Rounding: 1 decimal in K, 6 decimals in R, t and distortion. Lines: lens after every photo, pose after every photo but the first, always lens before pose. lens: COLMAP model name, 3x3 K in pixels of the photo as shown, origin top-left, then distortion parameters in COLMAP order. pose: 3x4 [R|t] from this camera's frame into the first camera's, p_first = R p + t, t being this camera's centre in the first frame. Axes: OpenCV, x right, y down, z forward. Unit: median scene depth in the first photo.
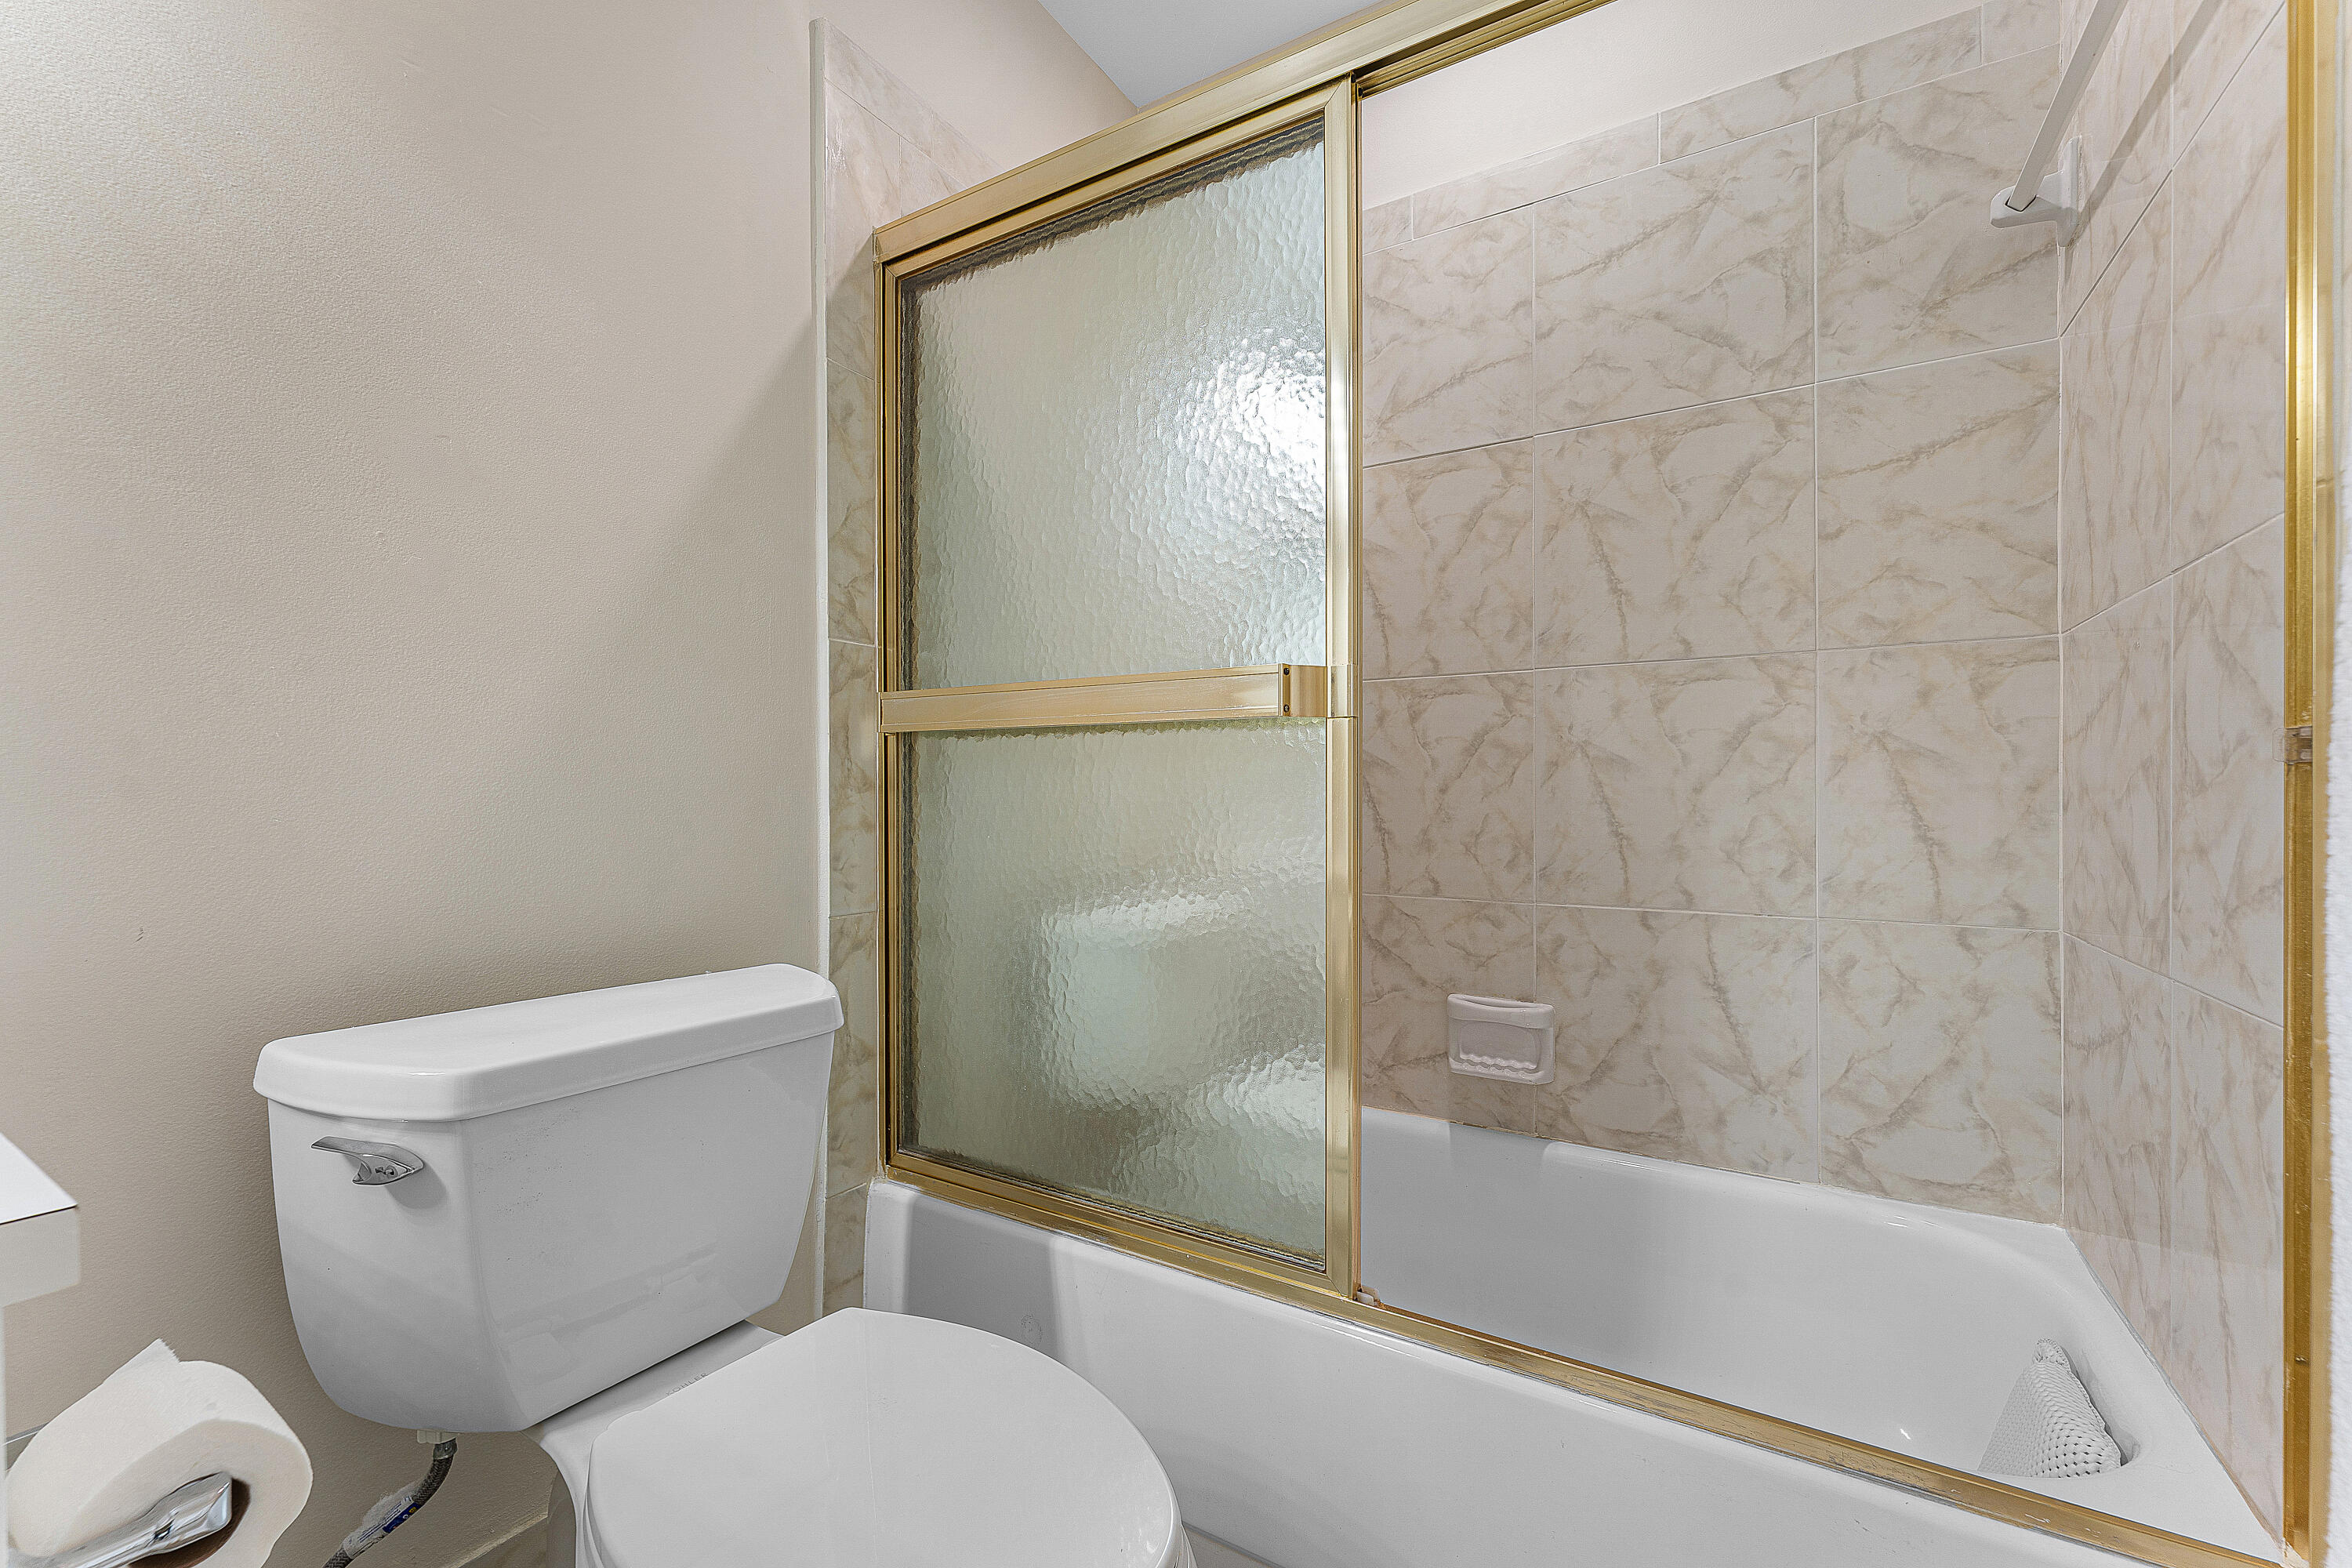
lens RADIAL K [[969.2, 0, 1183.5], [0, 969.2, 785.7], [0, 0, 1]] dist [0.001970, -0.001761]
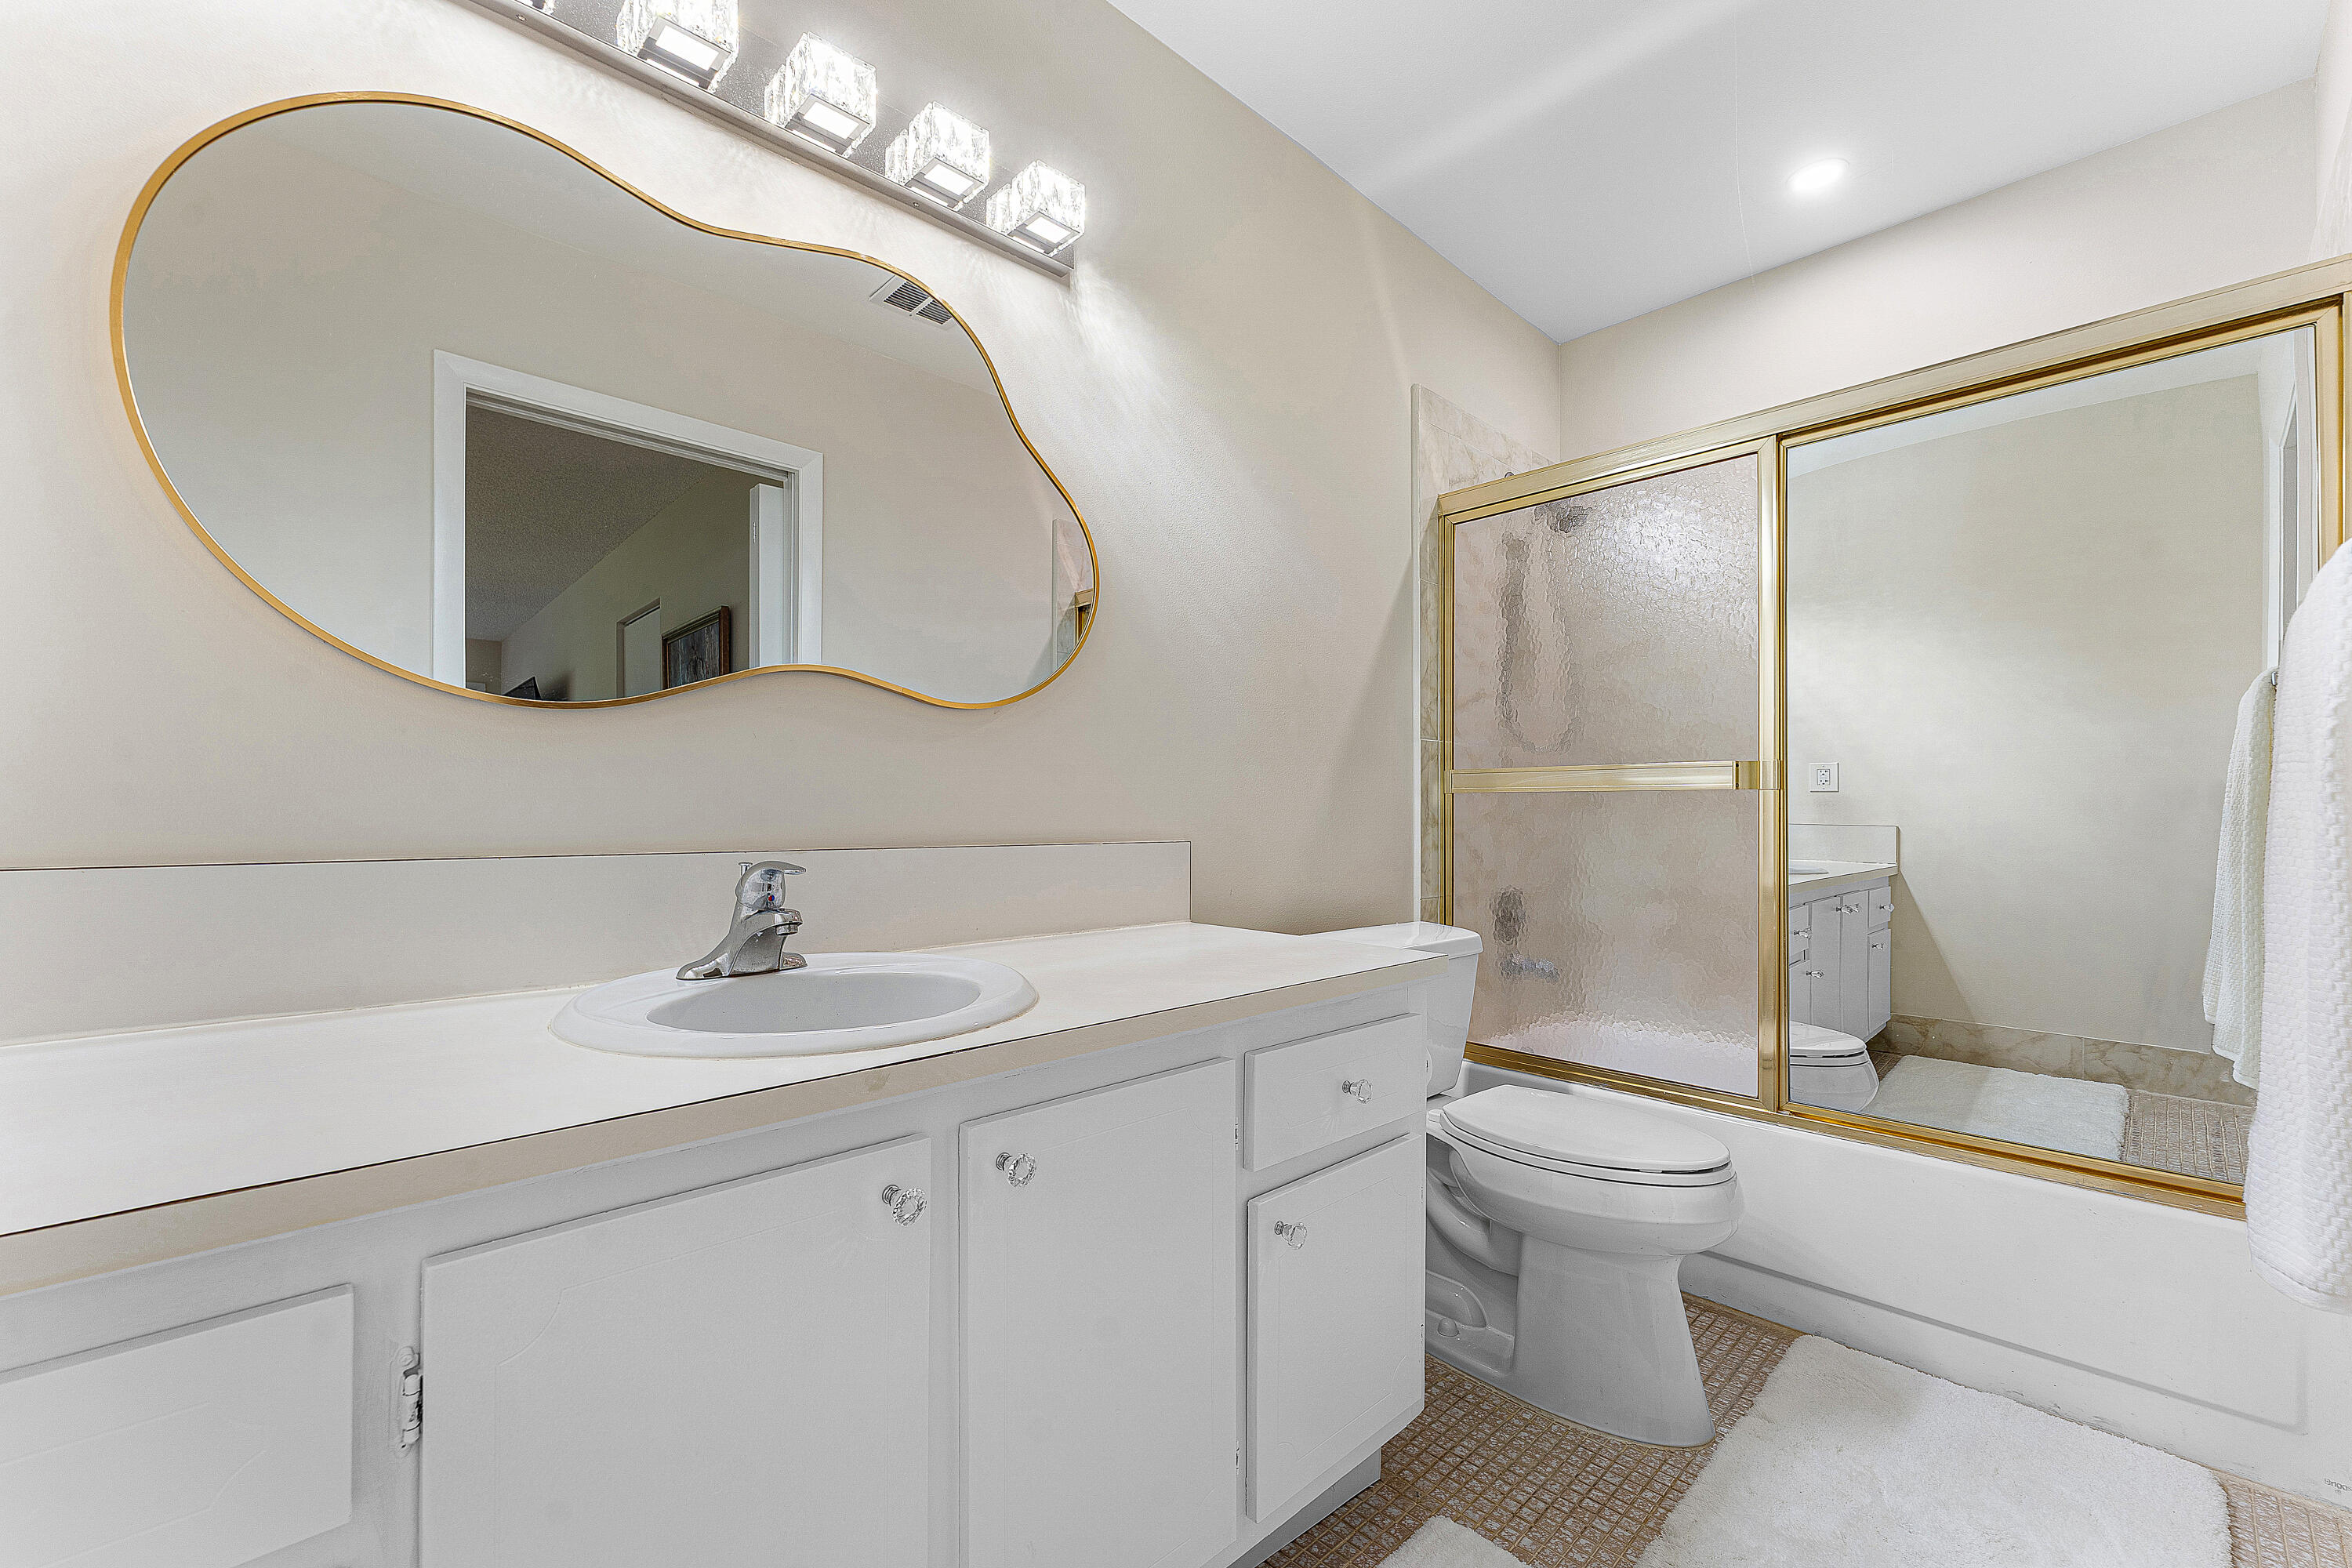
lens RADIAL K [[969.2, 0, 1173.4], [0, 969.2, 807.4], [0, 0, 1]] dist [0.001970, -0.001761]
pose [[0.967604, 0.000462, -0.252471, -0.350495], [0.000726, 0.999989, 0.004610, -0.036860], [0.252471, -0.004644, 0.967593, -0.786763]]
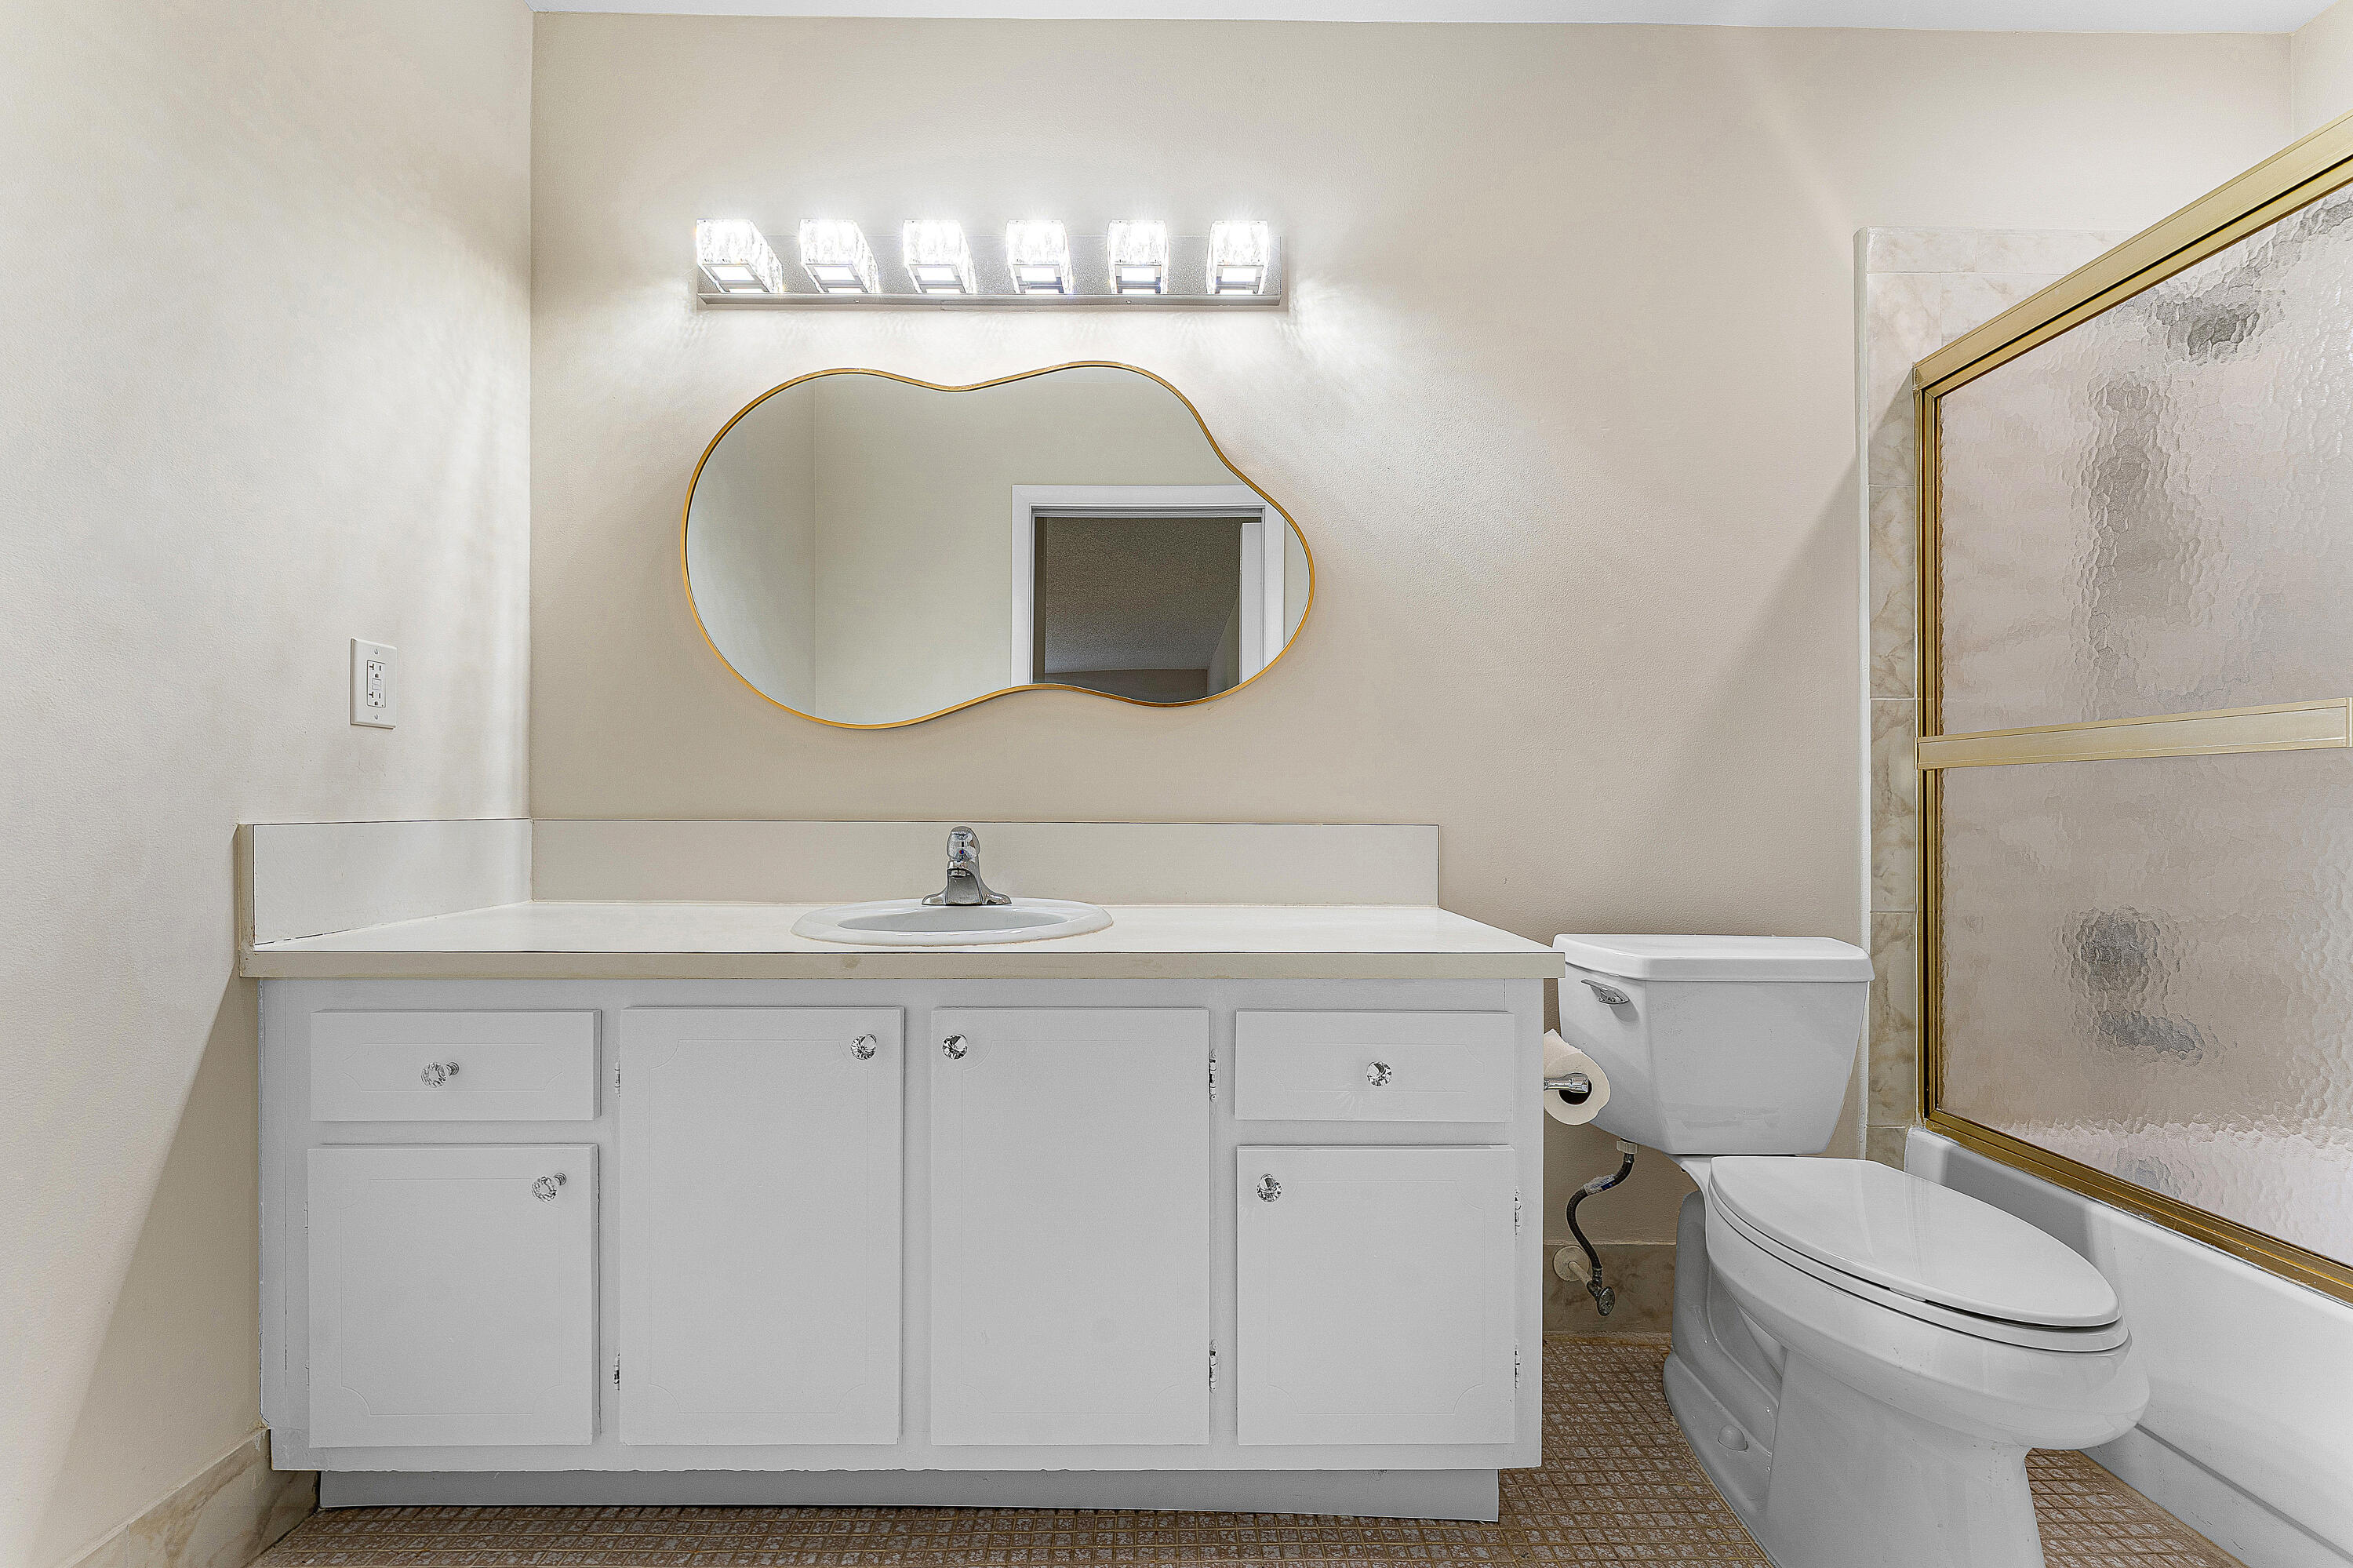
lens RADIAL K [[969.7, 0, 1155.5], [0, 969.7, 811.3], [0, 0, 1]] dist [0.001970, -0.001761]
pose [[0.531899, 0.004231, -0.846797, 0.227123], [0.004047, 0.999963, 0.007538, -0.013525], [0.846798, -0.007436, 0.531862, -0.506800]]
